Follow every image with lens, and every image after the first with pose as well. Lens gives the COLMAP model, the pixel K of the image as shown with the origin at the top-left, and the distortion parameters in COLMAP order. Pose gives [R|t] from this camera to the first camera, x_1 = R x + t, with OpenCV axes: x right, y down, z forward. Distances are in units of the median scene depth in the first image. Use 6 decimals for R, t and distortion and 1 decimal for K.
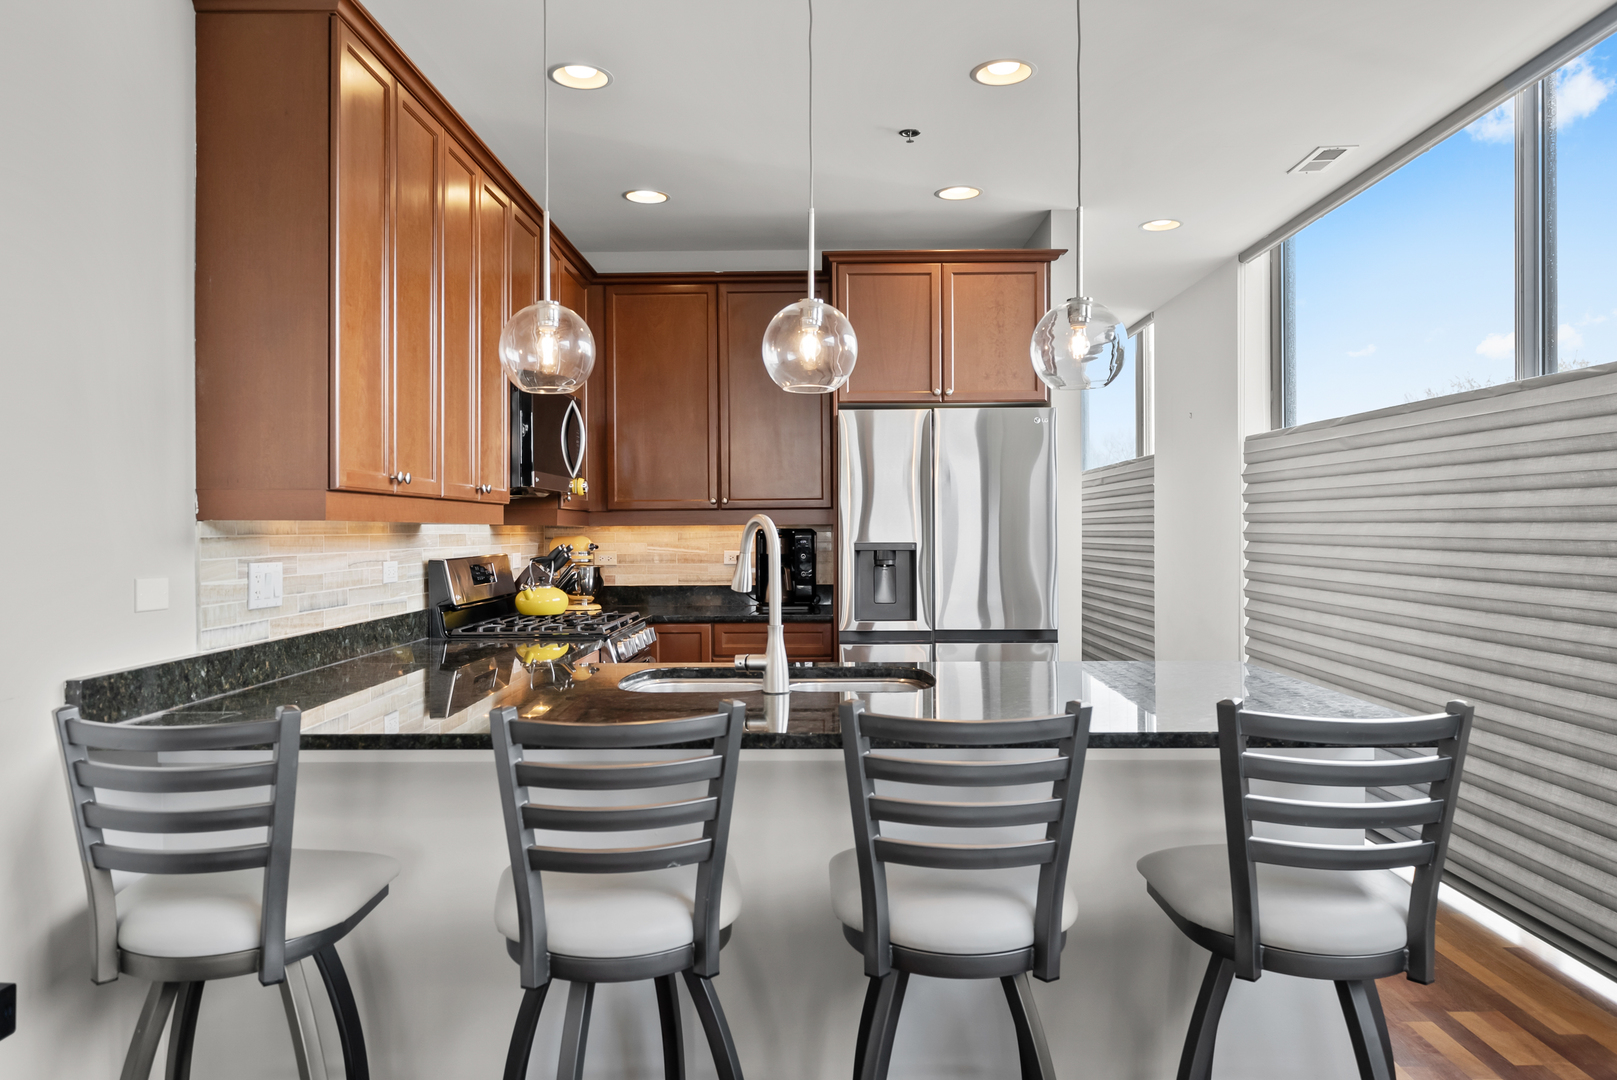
lens RADIAL K [[1100.4, 0, 802.9], [0, 1100.4, 527.2], [0, 0, 1]] dist [-0.013719, -0.003952]
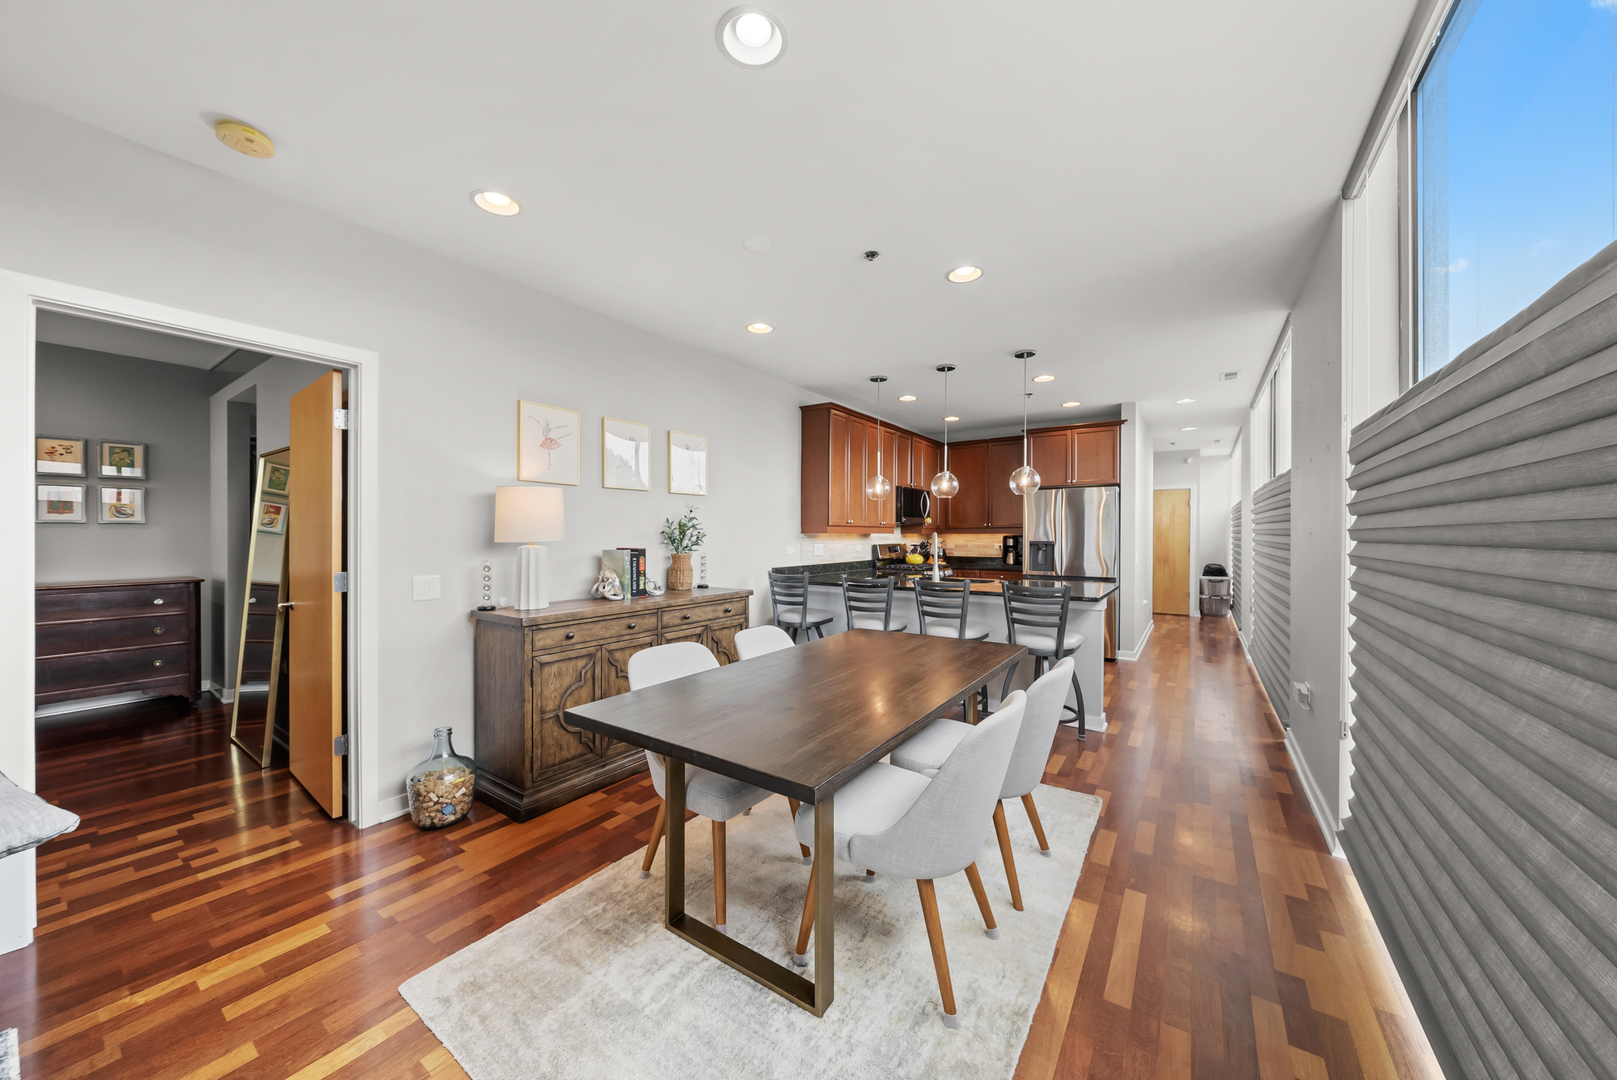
lens RADIAL K [[563.8, 0, 810.8], [0, 563.8, 532.2], [0, 0, 1]] dist [0.001595, -0.000038]
pose [[0.834404, 0.005115, -0.551129, 0.362677], [-0.004528, 0.999987, 0.002425, -0.008680], [0.551134, 0.000472, 0.834416, -0.422645]]
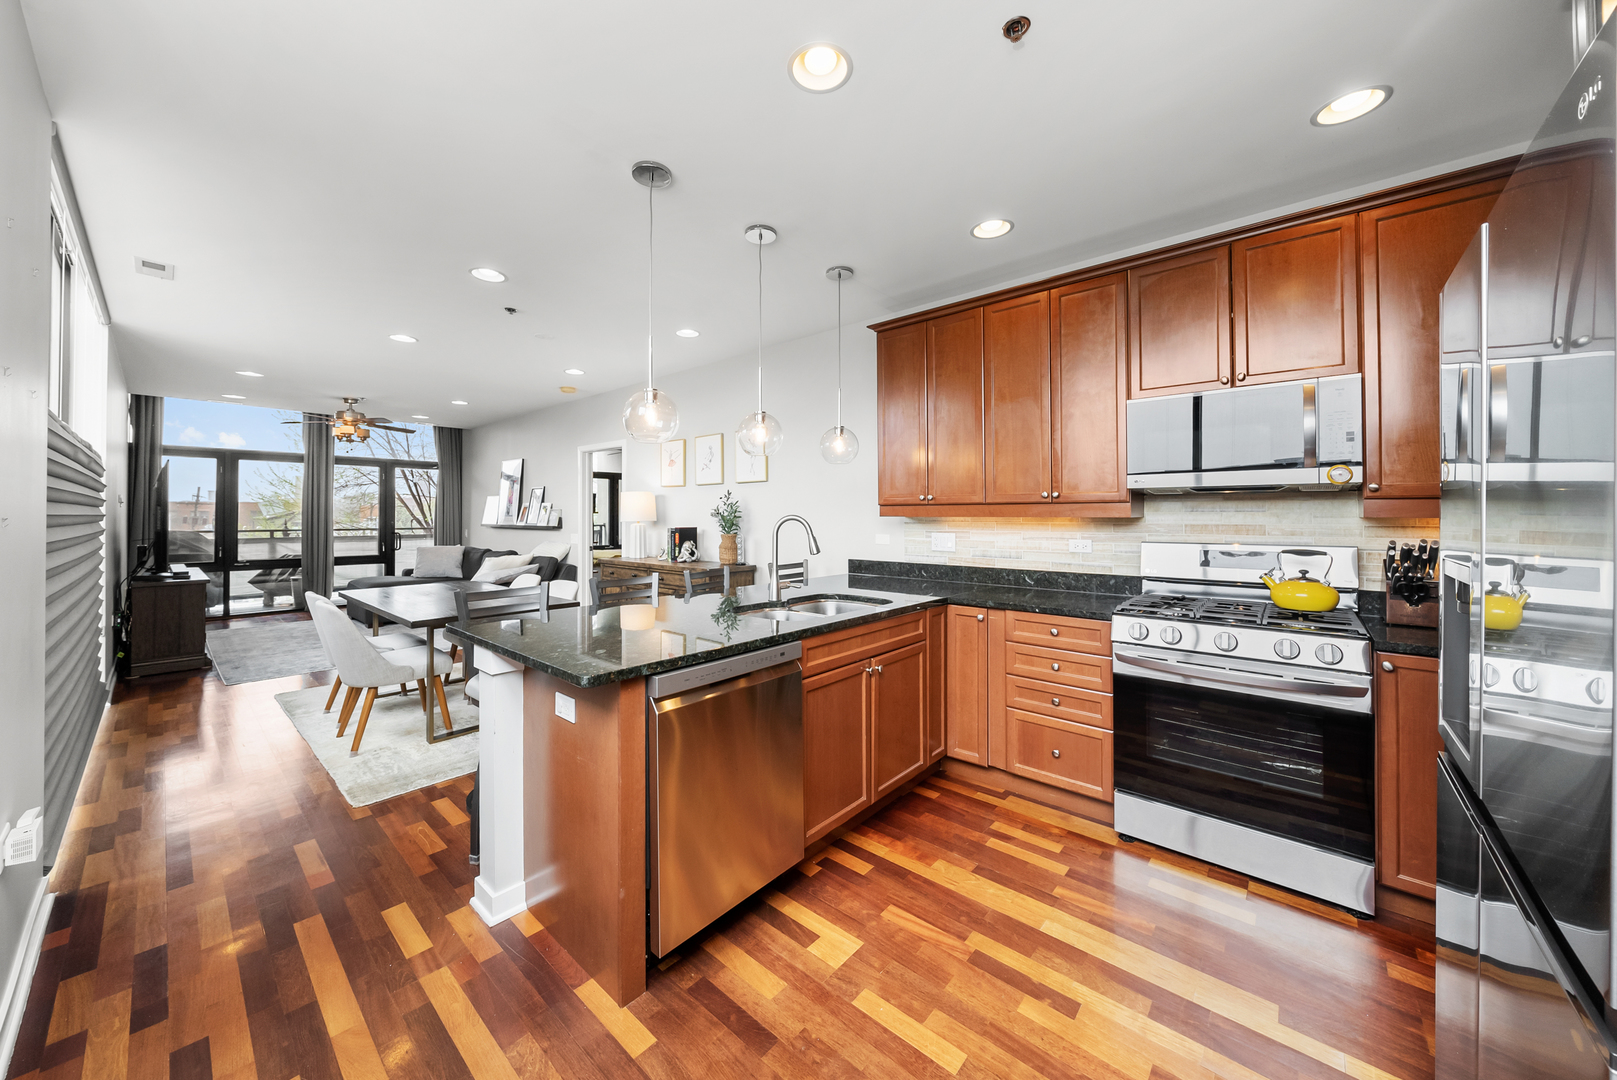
lens RADIAL K [[563.8, 0, 789.3], [0, 563.8, 509.6], [0, 0, 1]] dist [0.001595, -0.000038]
pose [[-0.654582, 0.001888, -0.755988, 0.432335], [0.009834, 0.999934, -0.006017, -0.009796], [0.755927, -0.011373, -0.654557, 0.959943]]
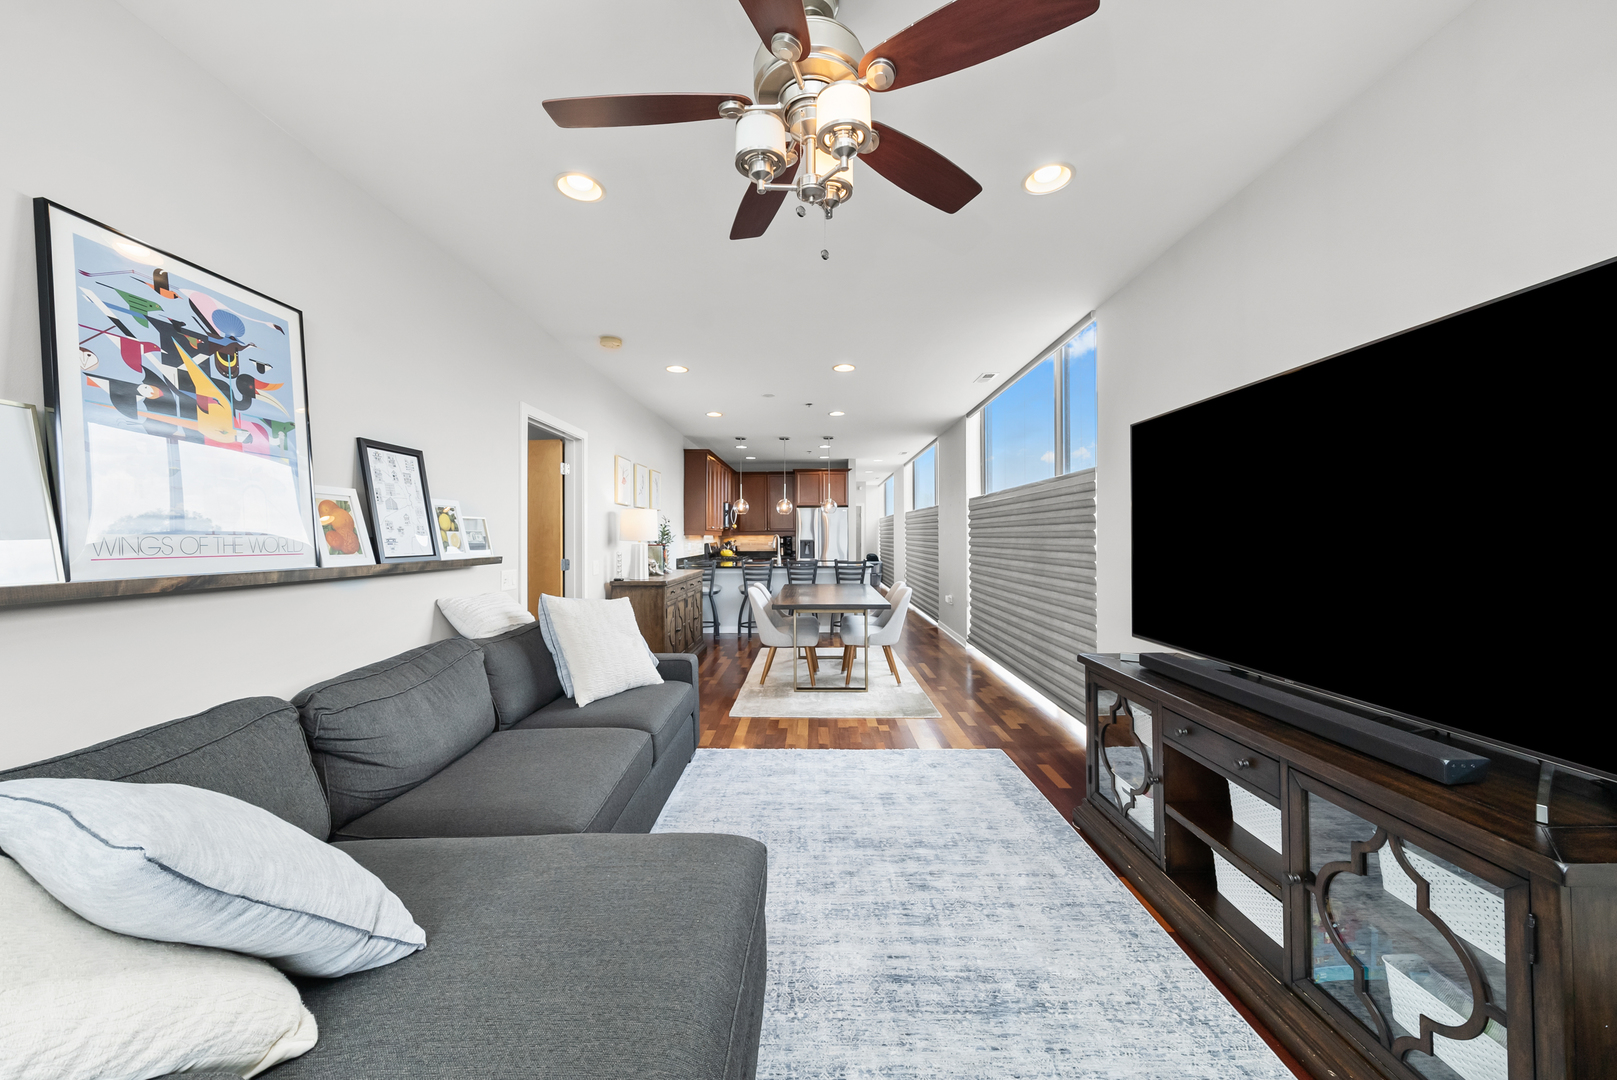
lens RADIAL K [[563.8, 0, 796.0], [0, 563.8, 531.2], [0, 0, 1]] dist [0.001595, -0.000038]
pose [[0.999863, 0.003149, -0.016247, 0.068948], [-0.003214, 0.999987, -0.003983, -0.010399], [0.016234, 0.004034, 0.999860, -1.177671]]
